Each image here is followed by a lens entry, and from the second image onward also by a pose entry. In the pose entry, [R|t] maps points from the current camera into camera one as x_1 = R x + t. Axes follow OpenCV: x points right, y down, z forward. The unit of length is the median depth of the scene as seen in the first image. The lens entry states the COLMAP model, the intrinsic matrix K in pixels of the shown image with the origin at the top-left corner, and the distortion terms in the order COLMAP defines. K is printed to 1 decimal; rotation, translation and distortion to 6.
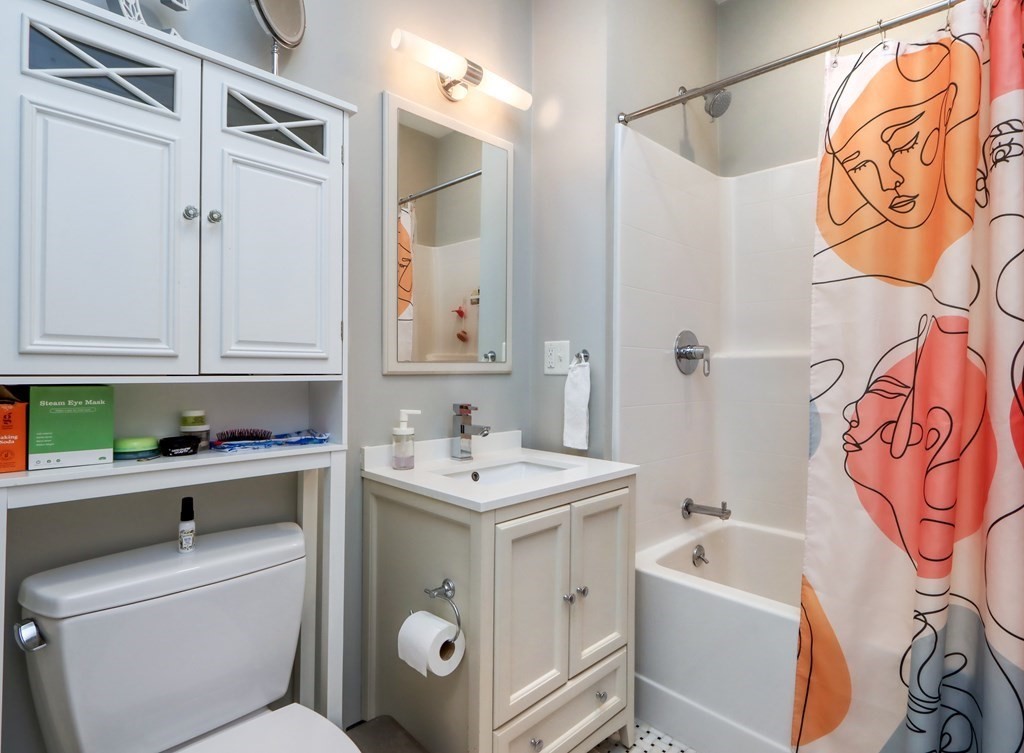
lens RADIAL K [[538.7, 0, 512.5], [0, 538.7, 373.3], [0, 0, 1]] dist [0.000852, 0.000024]
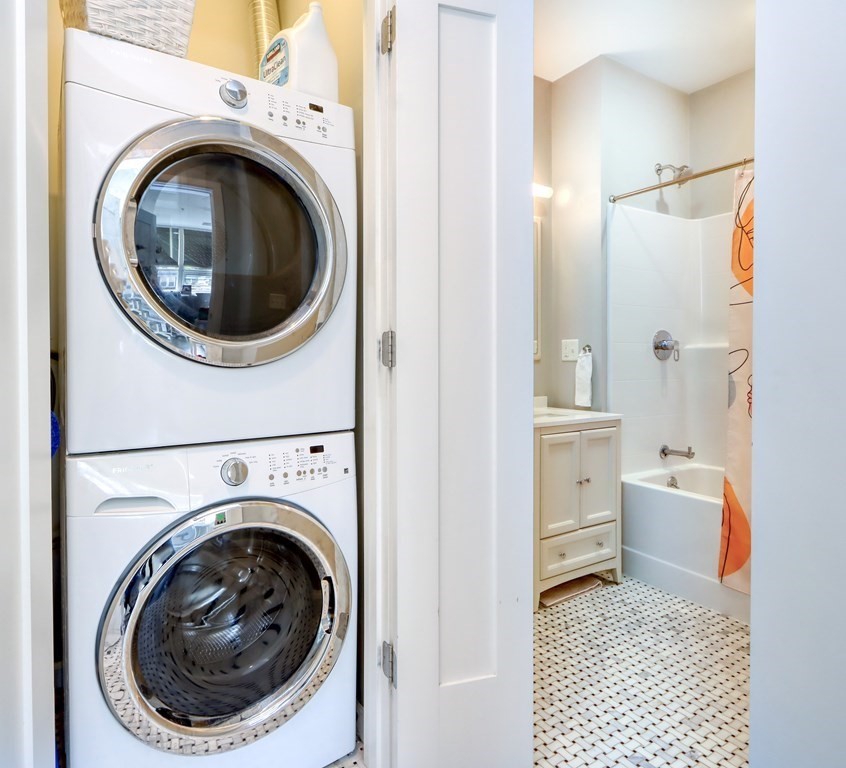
lens RADIAL K [[534.2, 0, 395.7], [0, 534.2, 364.5], [0, 0, 1]] dist [-0.001373, 0.001149]
pose [[0.975449, -0.008840, -0.220047, -0.076375], [0.008899, 0.999960, -0.000724, 0.009914], [0.220045, -0.001252, 0.975489, -0.677401]]
